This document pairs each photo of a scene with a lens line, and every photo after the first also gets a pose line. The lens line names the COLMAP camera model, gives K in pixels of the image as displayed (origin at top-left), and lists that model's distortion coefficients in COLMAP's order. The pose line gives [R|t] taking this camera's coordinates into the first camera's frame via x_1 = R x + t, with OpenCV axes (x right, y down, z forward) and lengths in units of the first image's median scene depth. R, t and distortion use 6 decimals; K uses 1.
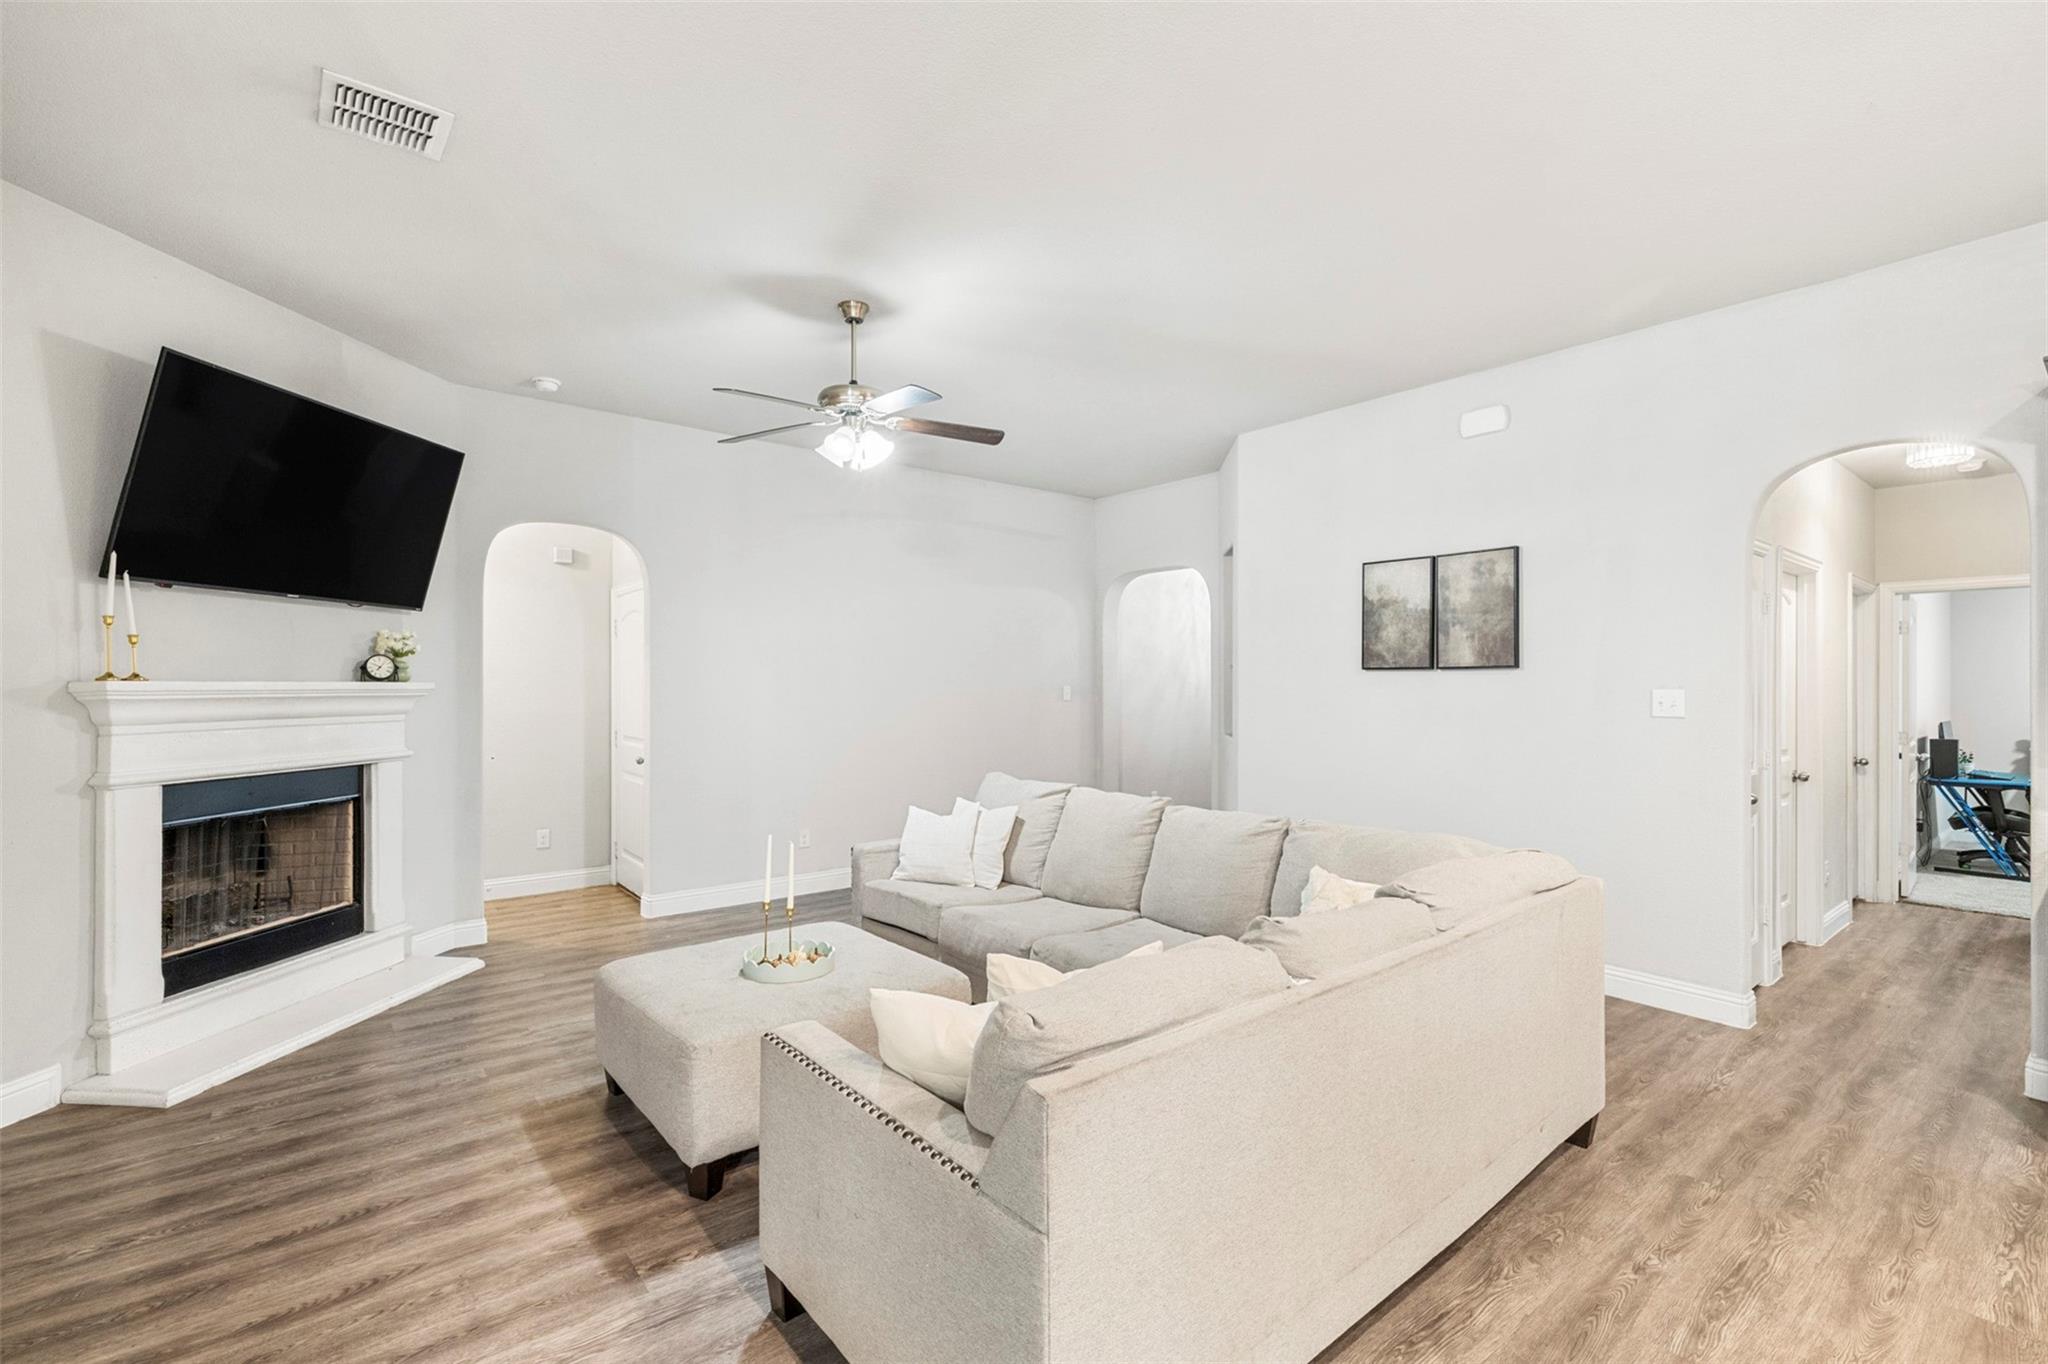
lens RADIAL K [[893.8, 0, 1017.4], [0, 893.8, 687.0], [0, 0, 1]] dist [0.000550, 0.000075]
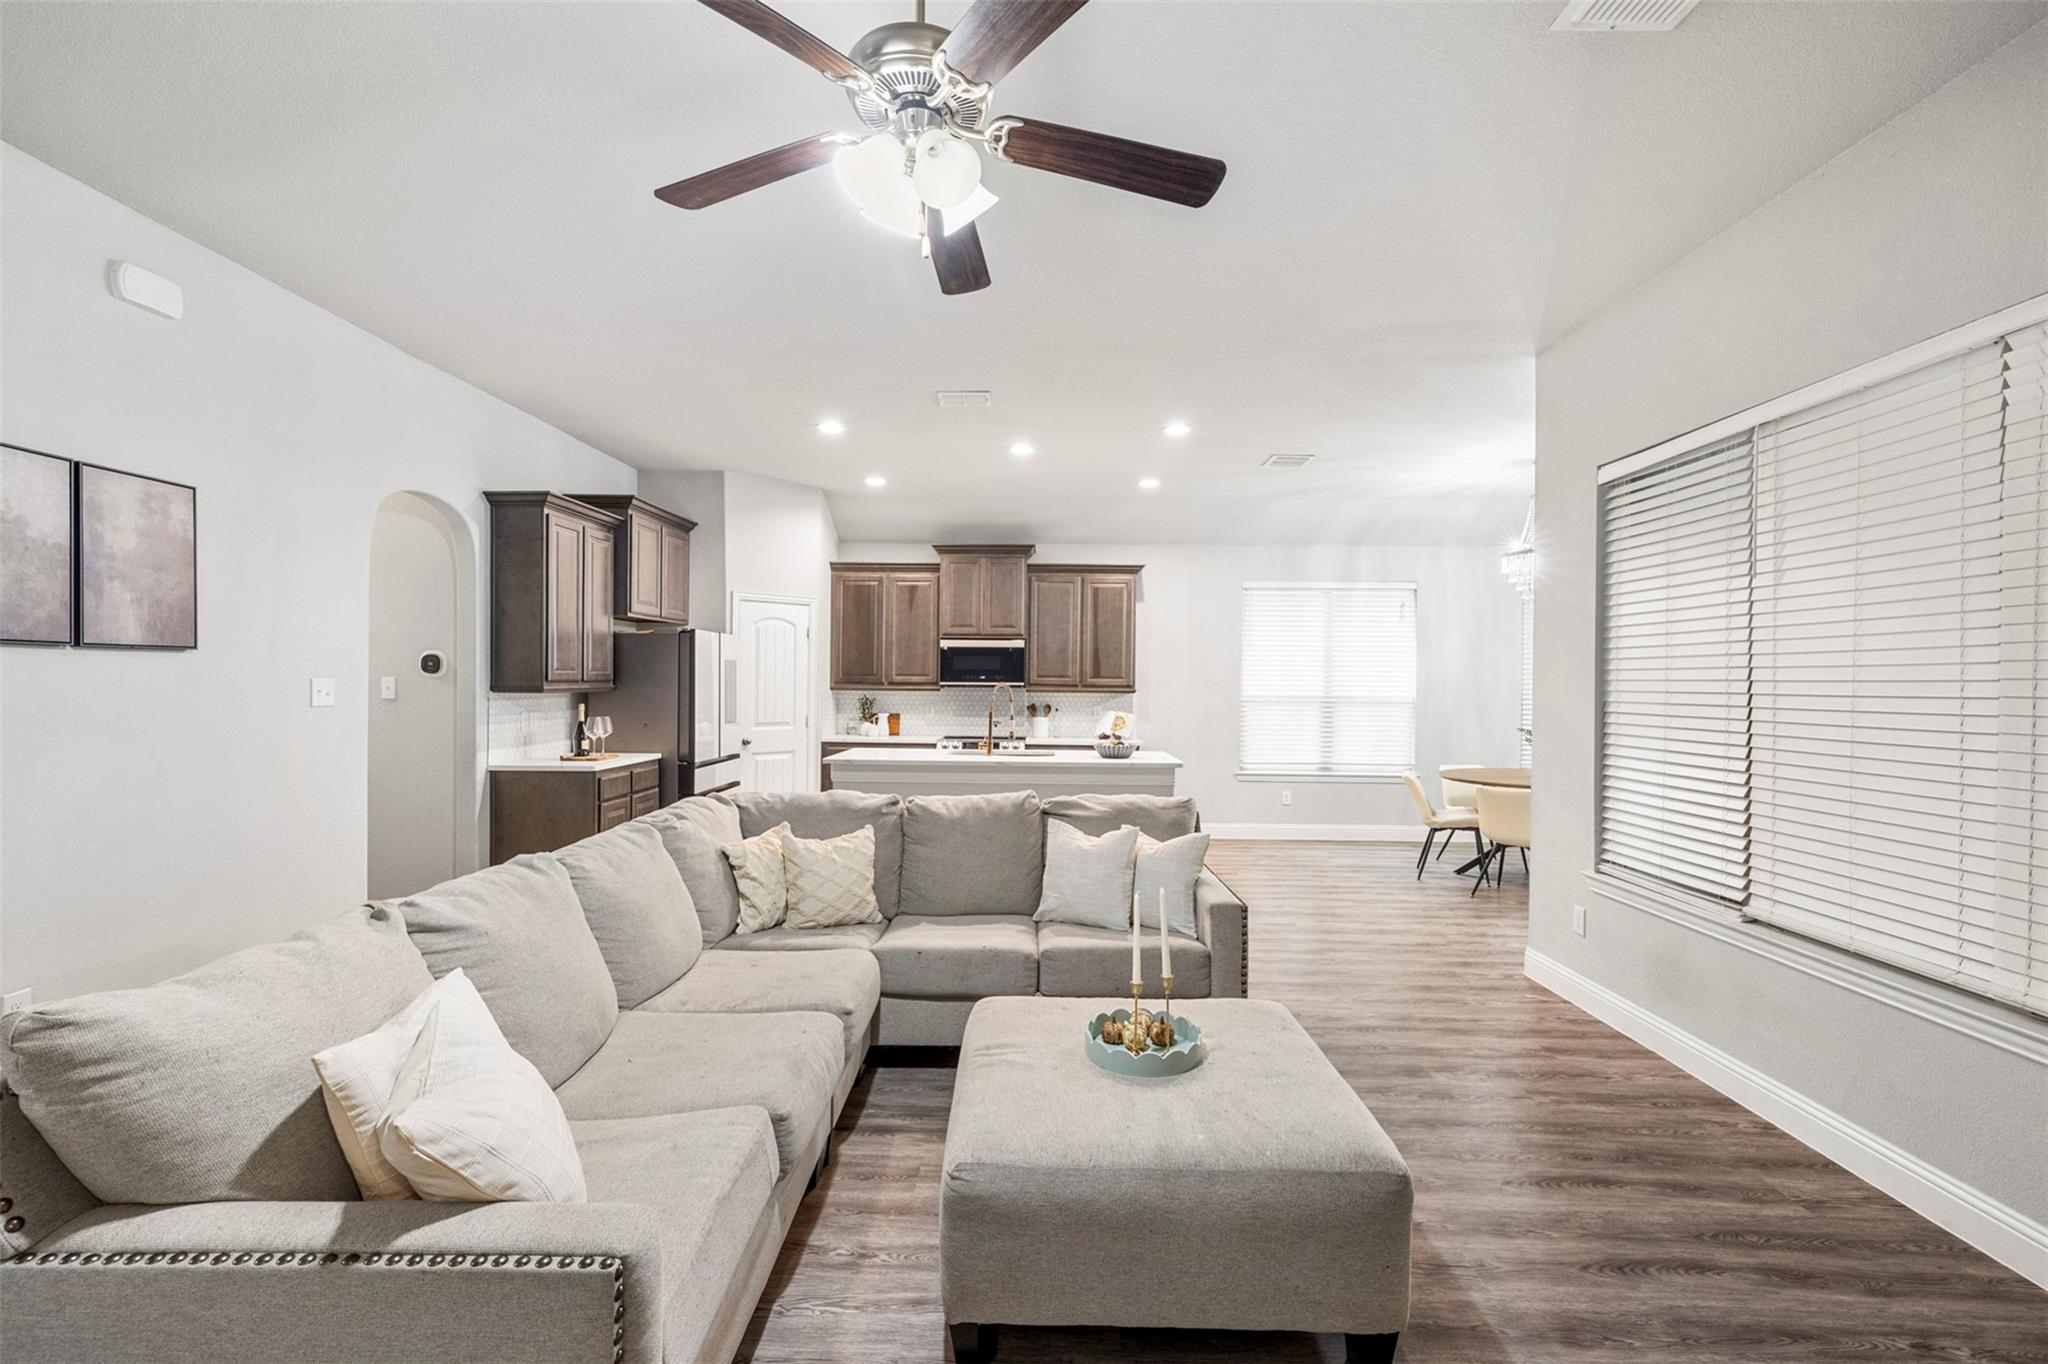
lens RADIAL K [[893.8, 0, 1017.4], [0, 893.8, 687.0], [0, 0, 1]] dist [0.000550, 0.000075]
pose [[-0.761847, -0.013094, 0.647625, -0.445742], [-0.008552, 0.999912, 0.010156, -0.003865], [-0.647701, 0.002198, -0.761892, 1.107444]]
